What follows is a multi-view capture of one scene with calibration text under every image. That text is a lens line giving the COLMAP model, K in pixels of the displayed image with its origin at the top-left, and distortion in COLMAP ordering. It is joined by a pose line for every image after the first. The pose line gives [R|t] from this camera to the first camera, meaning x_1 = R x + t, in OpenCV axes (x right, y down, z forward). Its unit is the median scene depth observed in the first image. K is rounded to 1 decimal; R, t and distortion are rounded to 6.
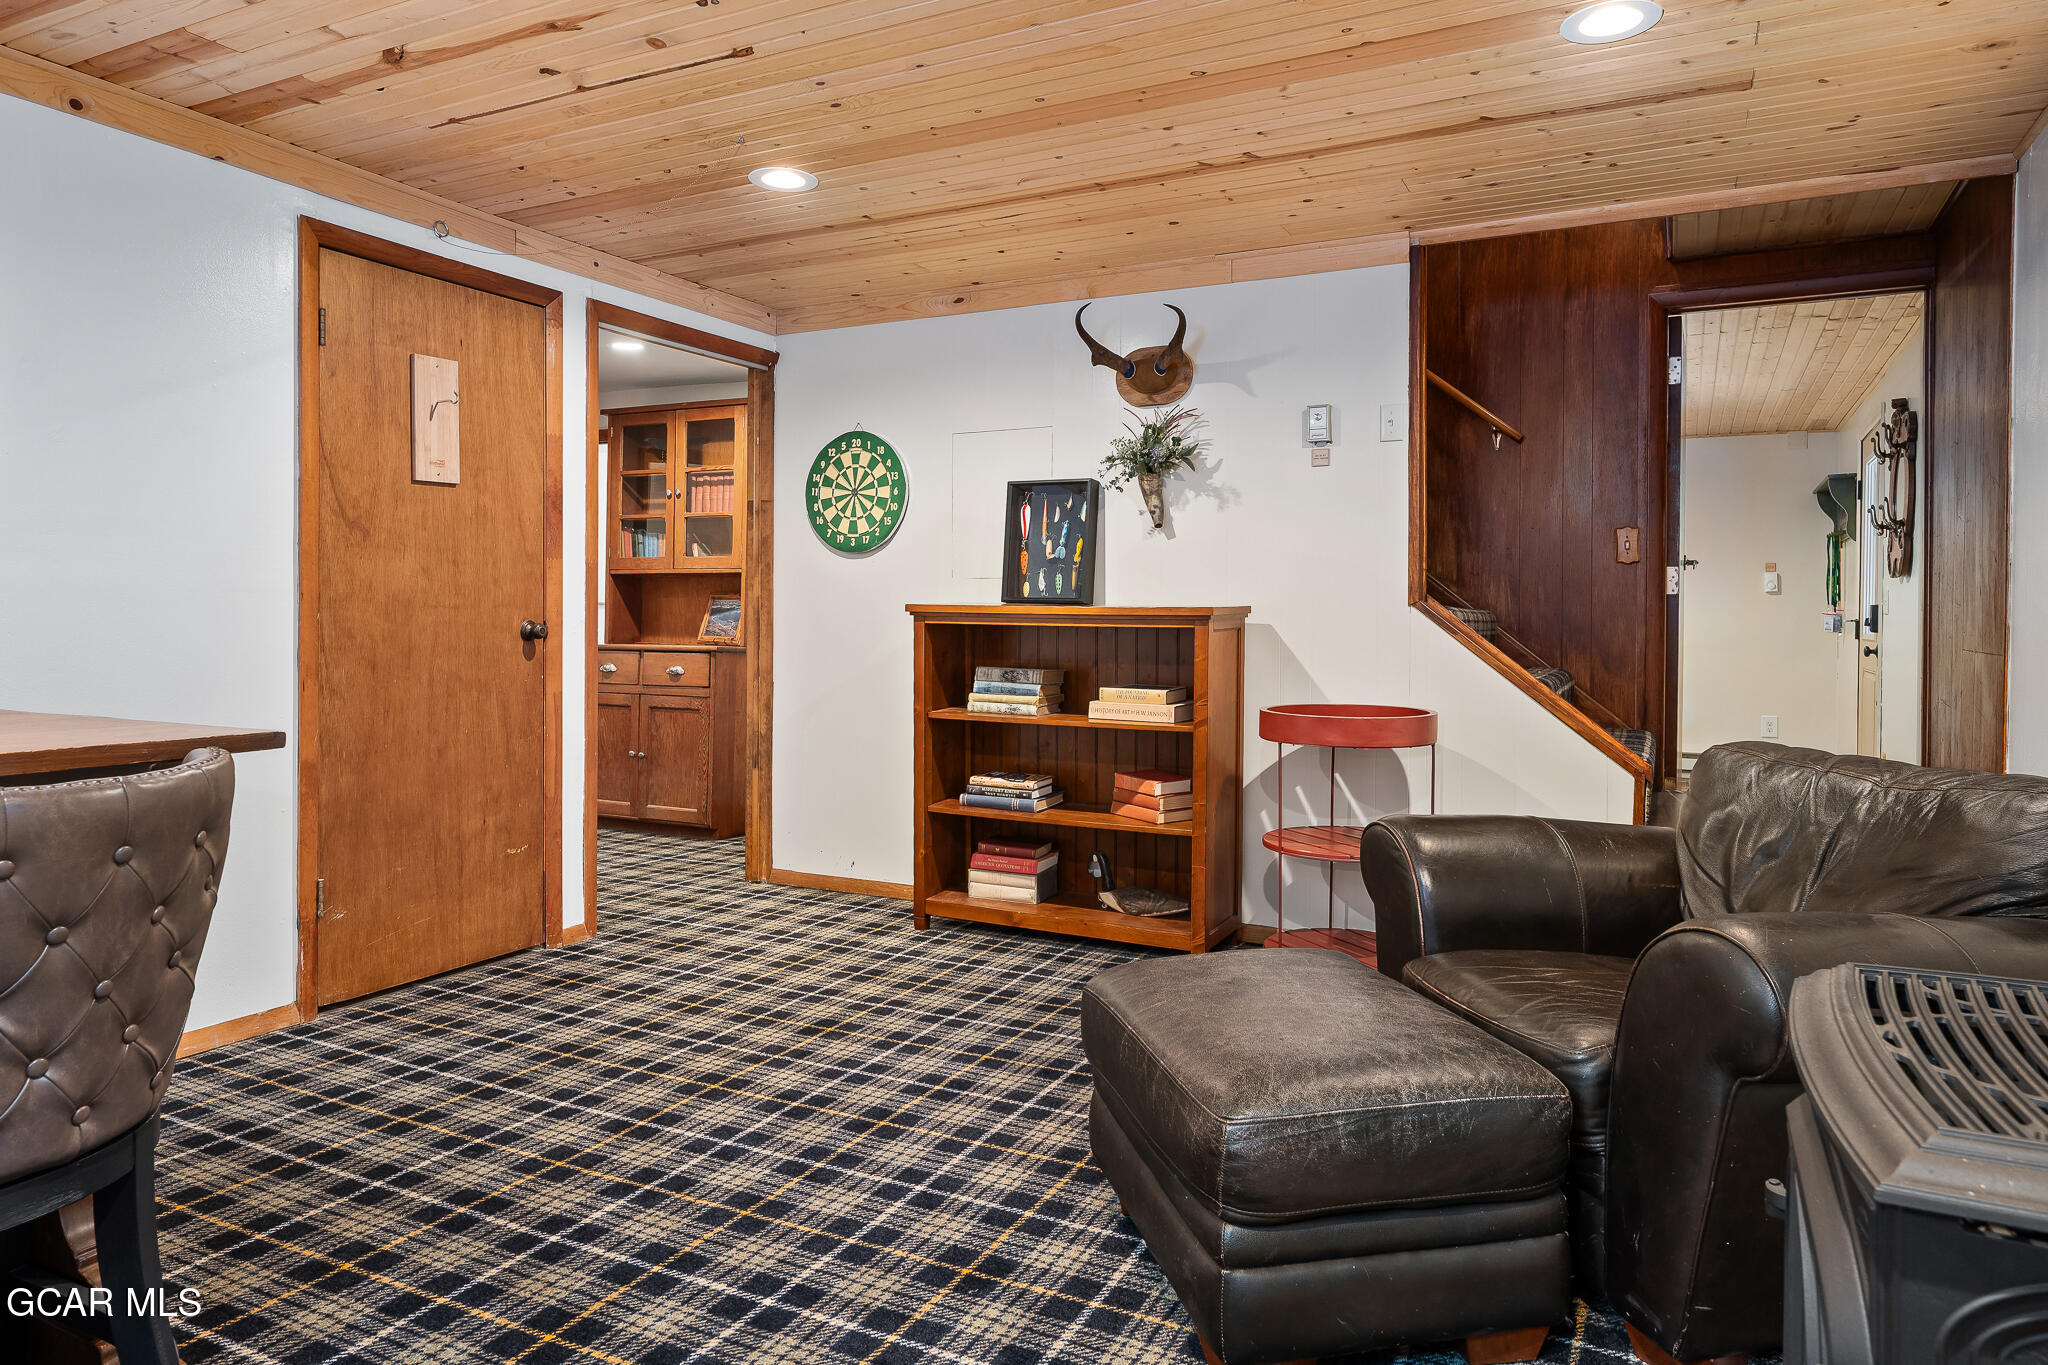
lens RADIAL K [[1268.1, 0, 1034.4], [0, 1268.1, 665.3], [0, 0, 1]] dist [-0.001769, 0.000428]
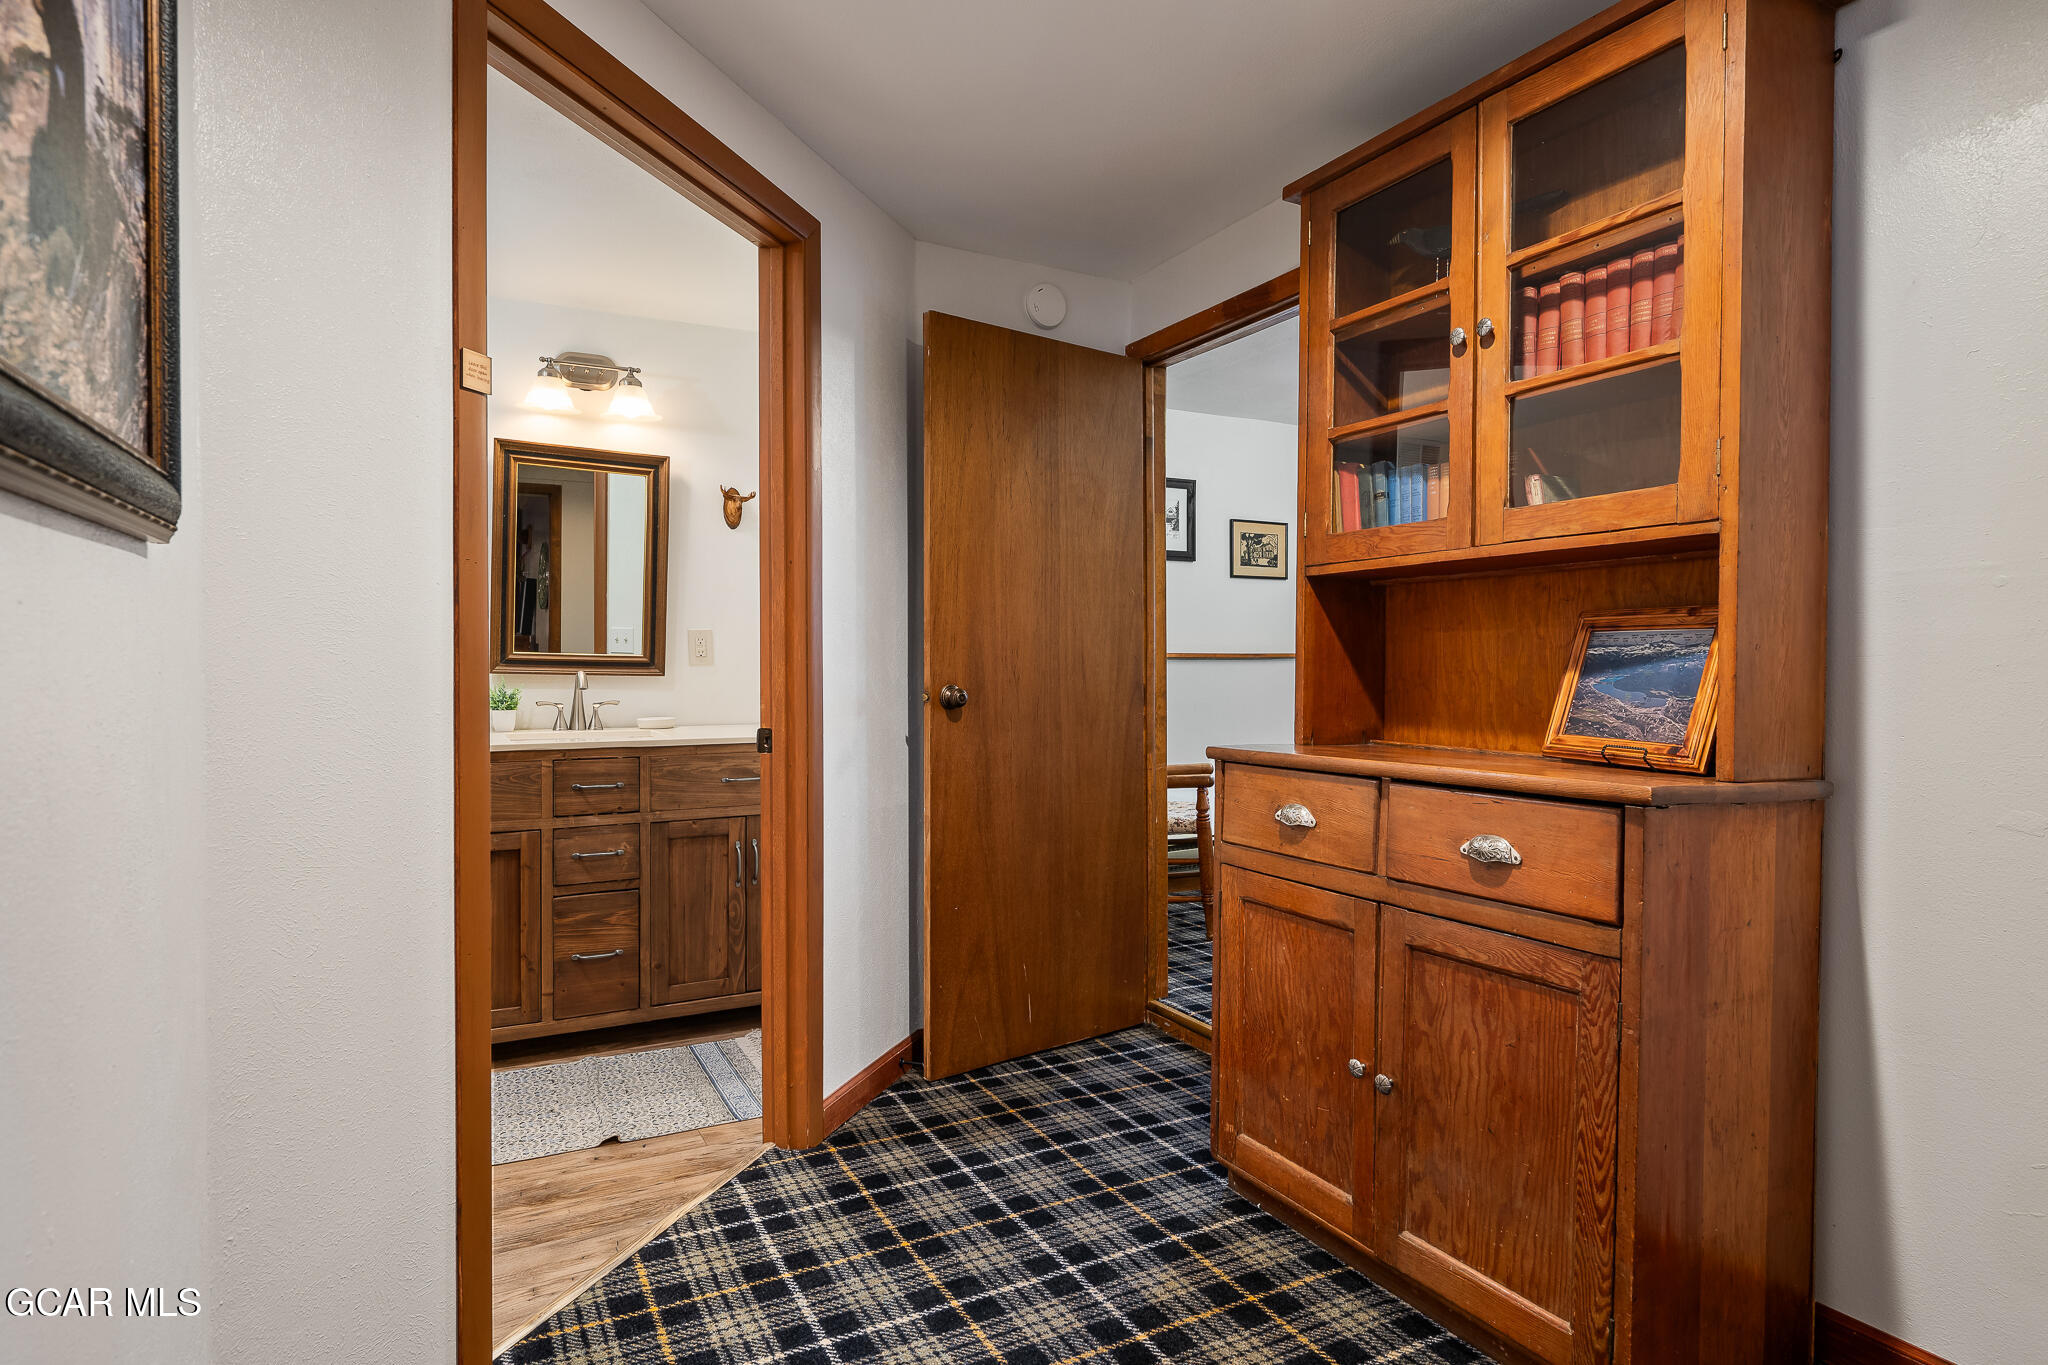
lens RADIAL K [[1095.2, 0, 1030.1], [0, 1095.2, 681.8], [0, 0, 1]] dist [-0.007826, -0.000358]
pose [[0.824042, -0.003275, -0.566519, -0.214533], [-0.007795, 0.999823, -0.017119, -0.031839], [0.566475, 0.018523, 0.823871, 0.680297]]
